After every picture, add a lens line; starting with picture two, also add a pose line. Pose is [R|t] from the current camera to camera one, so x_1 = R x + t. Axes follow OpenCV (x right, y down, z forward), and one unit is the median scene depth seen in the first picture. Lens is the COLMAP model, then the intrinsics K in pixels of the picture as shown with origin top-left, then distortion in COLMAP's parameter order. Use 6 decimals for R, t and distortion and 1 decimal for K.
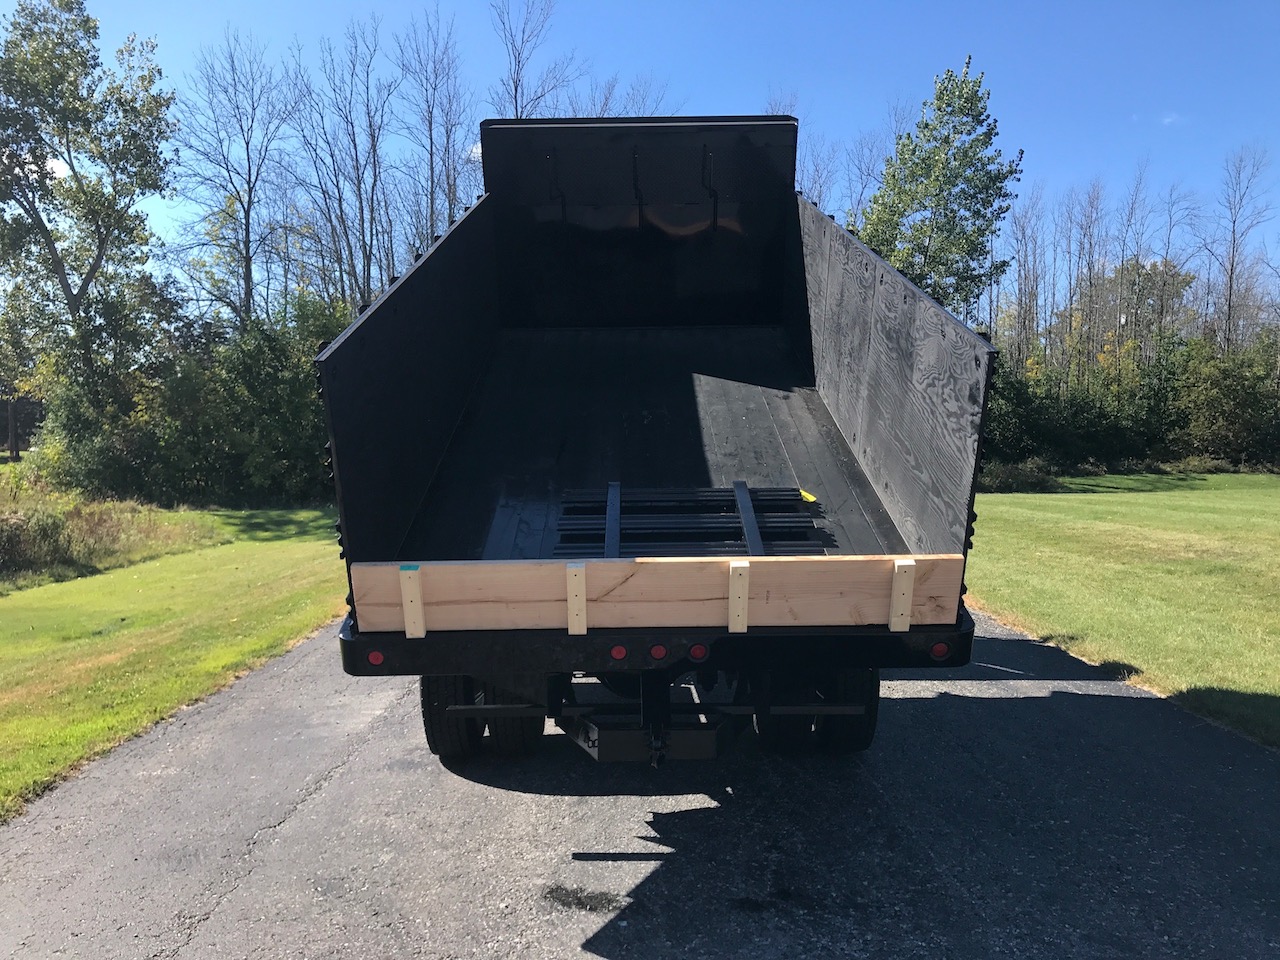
lens RADIAL K [[1068.5, 0, 636.0], [0, 1068.5, 471.9], [0, 0, 1]] dist [0.001582, 0.012397]
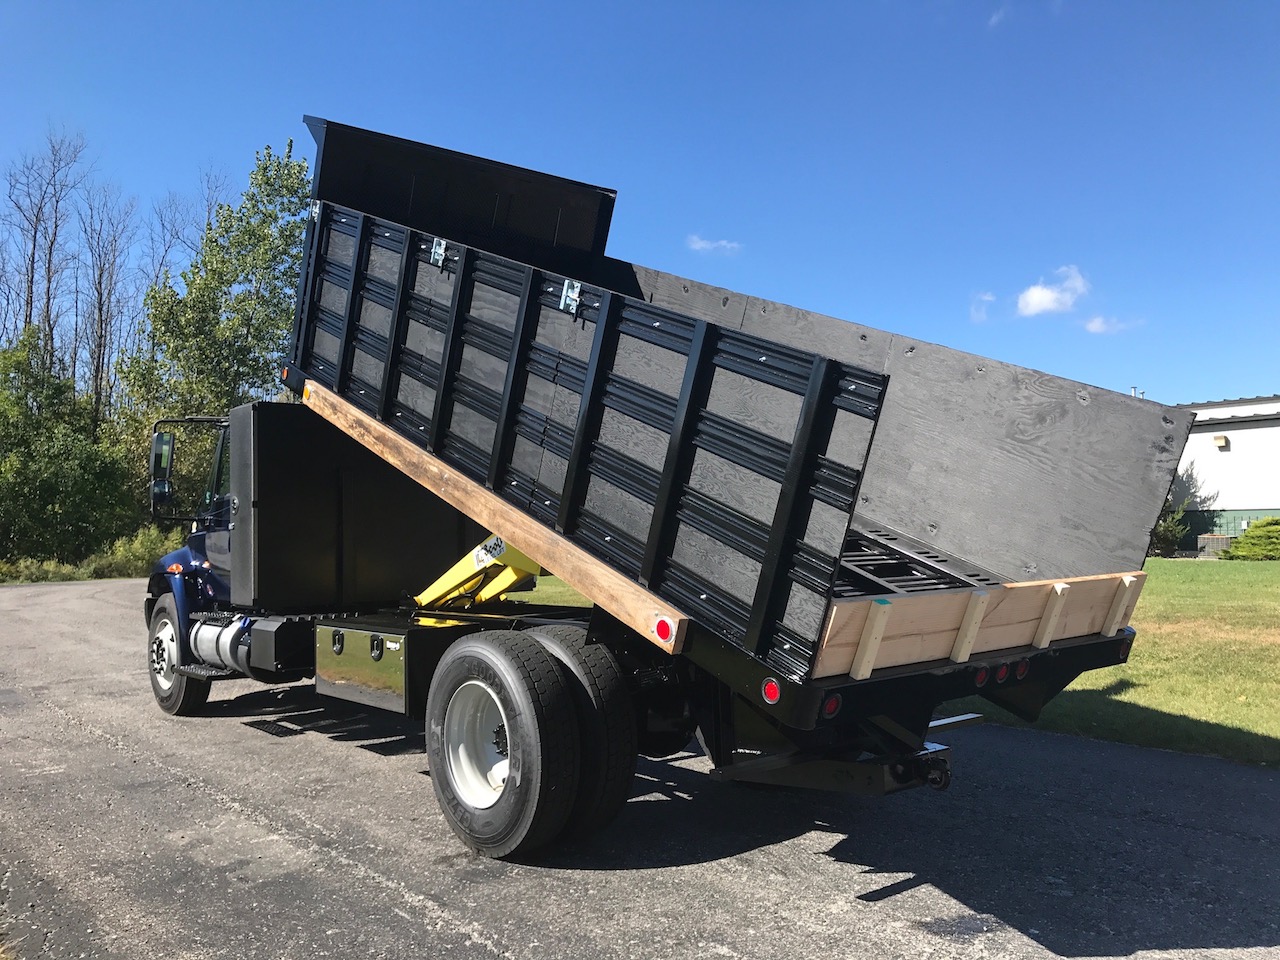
lens RADIAL K [[1068.5, 0, 636.0], [0, 1068.5, 471.9], [0, 0, 1]] dist [0.001582, 0.012397]
pose [[0.773714, 0.026068, 0.632999, -0.413847], [0.021986, 0.997446, -0.067950, 0.015013], [-0.633154, 0.066491, 0.771165, 0.171384]]
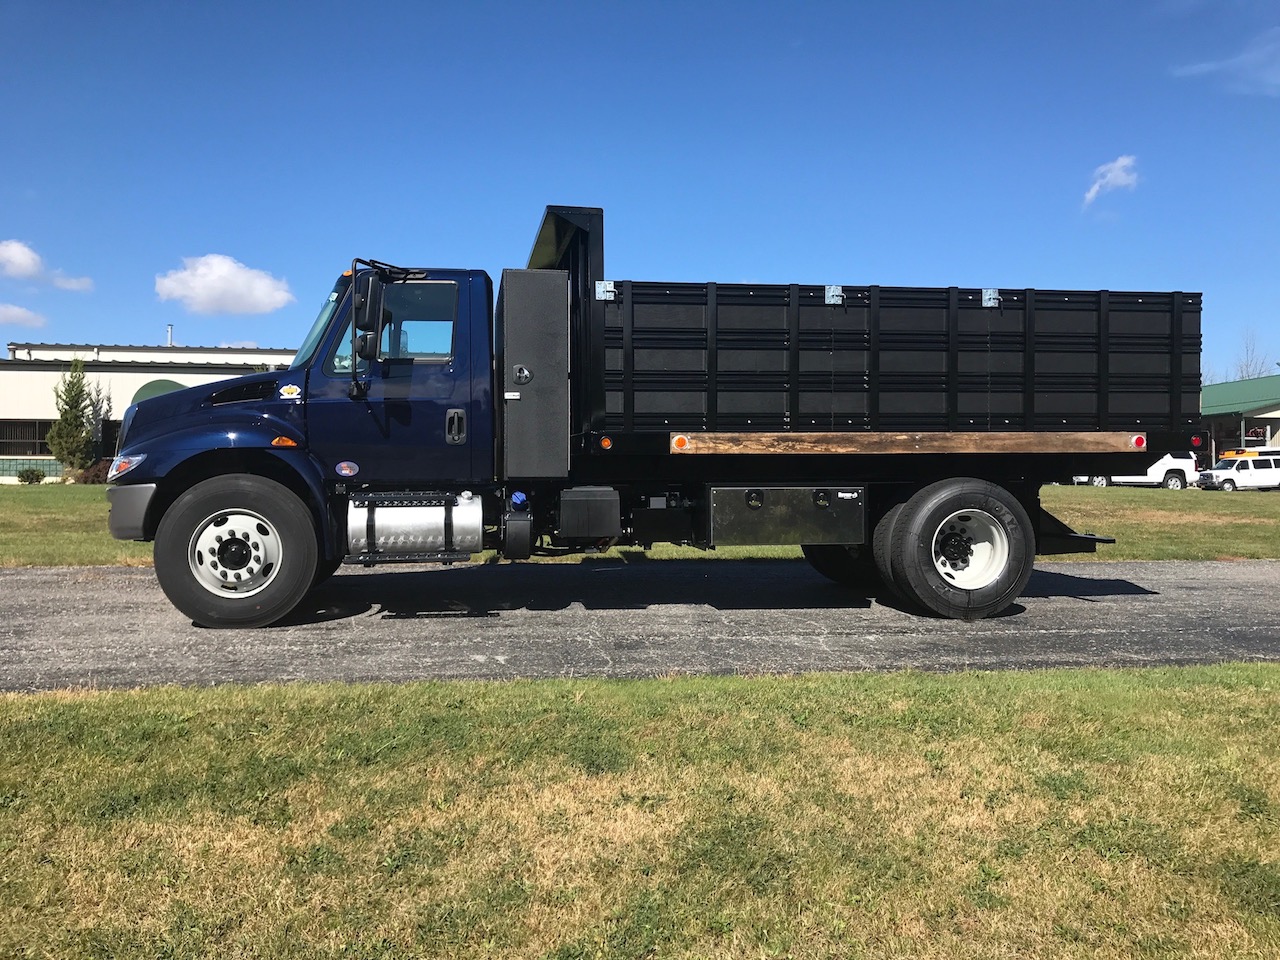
lens RADIAL K [[1058.5, 0, 642.8], [0, 1058.5, 466.7], [0, 0, 1]] dist [0.051977, -0.064914]
pose [[-0.155741, 0.002903, 0.987794, -0.954580], [0.010187, 0.999947, -0.001332, 0.050832], [-0.987745, 0.009855, -0.155762, 1.106681]]
